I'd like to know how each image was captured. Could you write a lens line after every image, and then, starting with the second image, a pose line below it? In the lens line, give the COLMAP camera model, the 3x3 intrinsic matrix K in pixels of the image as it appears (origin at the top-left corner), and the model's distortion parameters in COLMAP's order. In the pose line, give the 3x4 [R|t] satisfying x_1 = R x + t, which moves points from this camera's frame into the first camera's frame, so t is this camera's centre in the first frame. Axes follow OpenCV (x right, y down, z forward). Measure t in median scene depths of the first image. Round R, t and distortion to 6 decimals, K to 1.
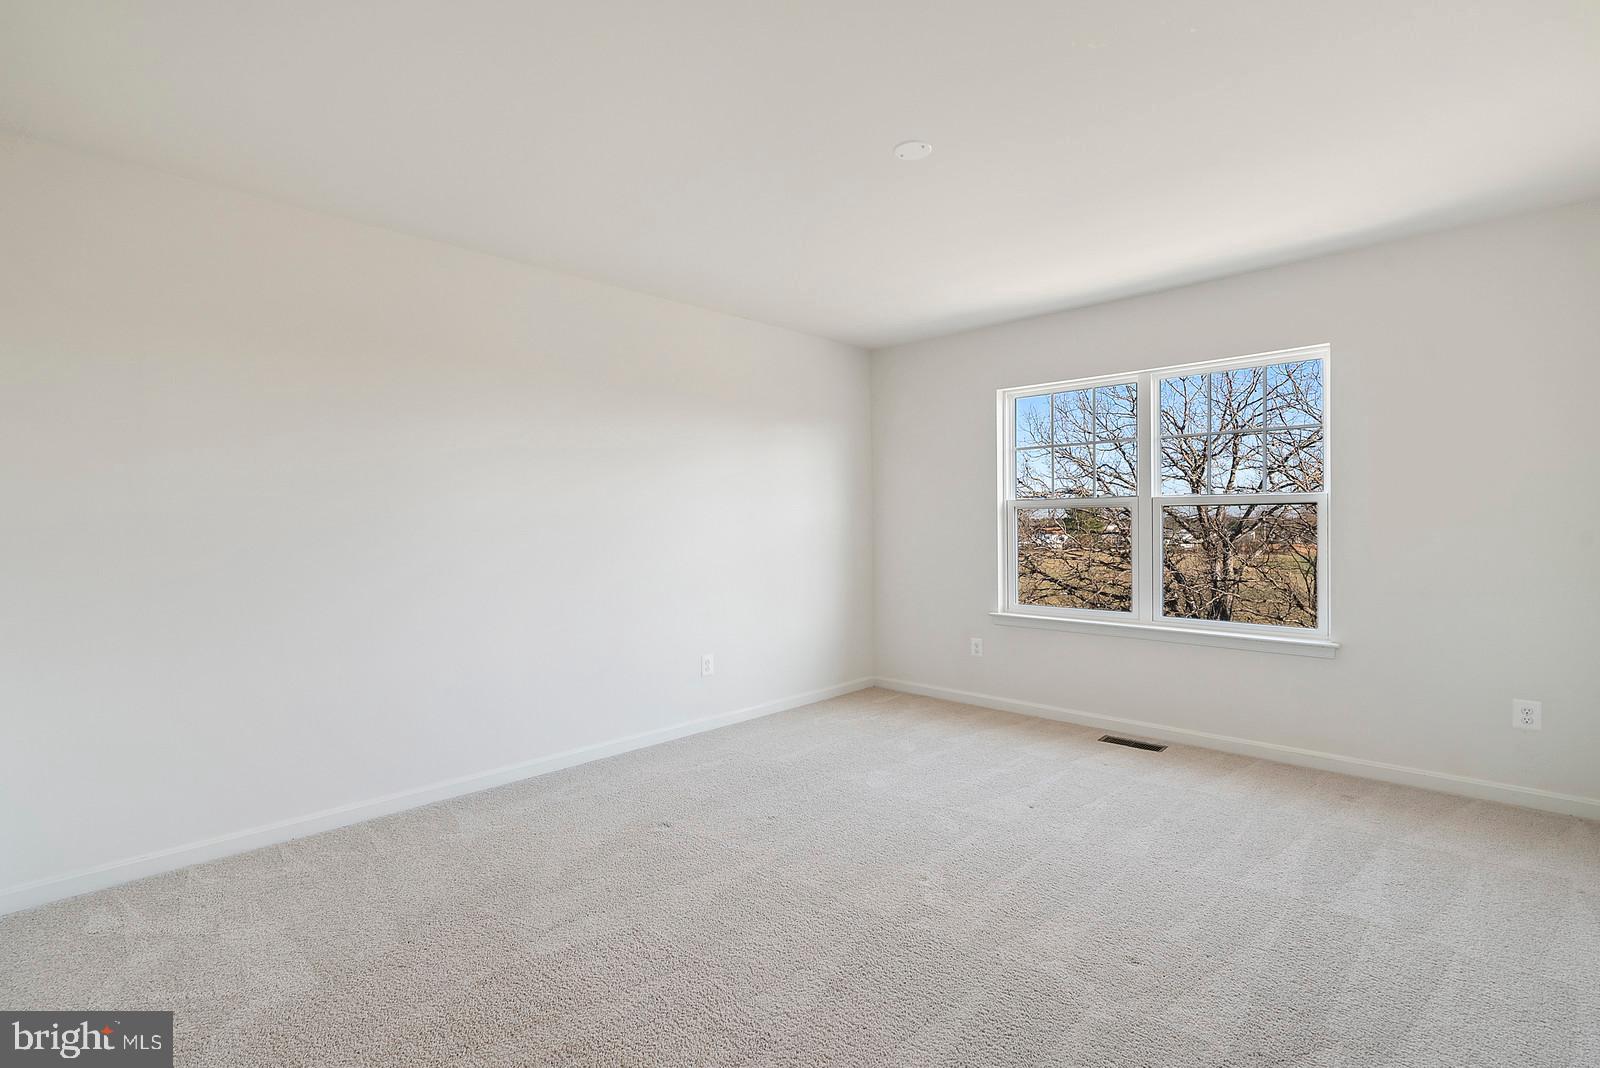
lens RADIAL K [[747.0, 0, 799.1], [0, 747.0, 527.2], [0, 0, 1]] dist [-0.004170, -0.000512]
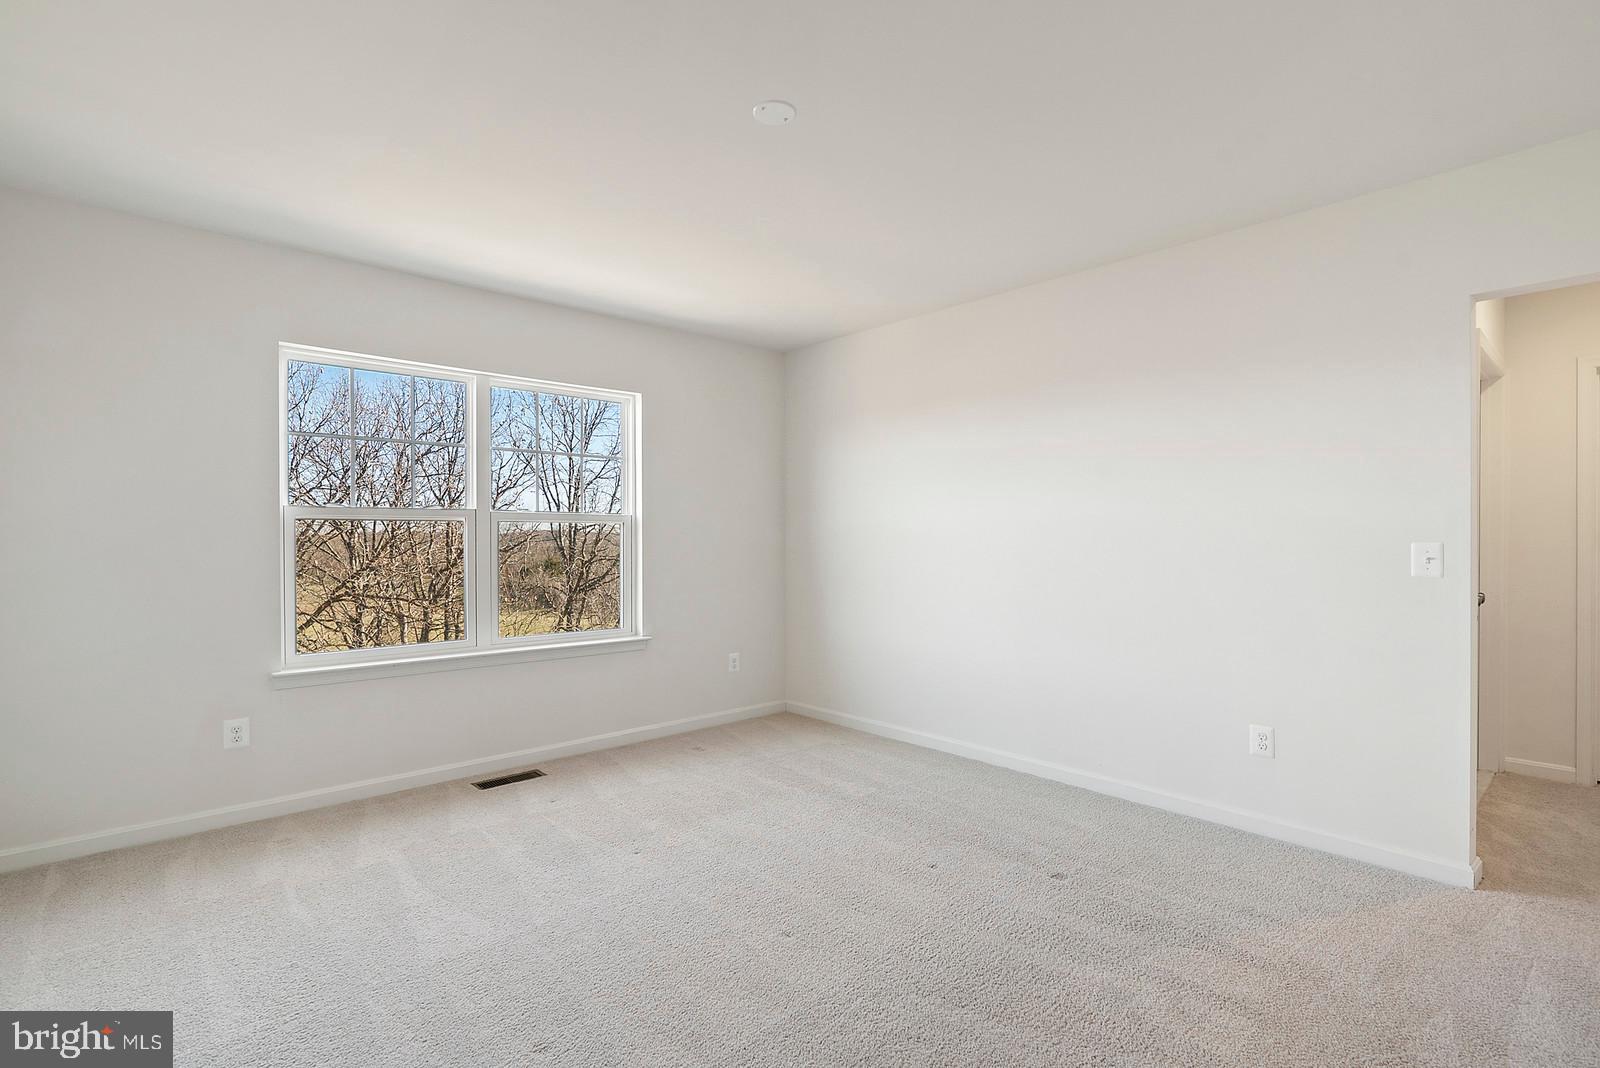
lens RADIAL K [[747.0, 0, 799.1], [0, 747.0, 527.2], [0, 0, 1]] dist [-0.004170, -0.000512]
pose [[0.092211, 0.029584, 0.995300, -0.444038], [0.022114, 0.999251, -0.031750, 0.018584], [-0.995494, 0.024938, 0.091488, 0.562969]]
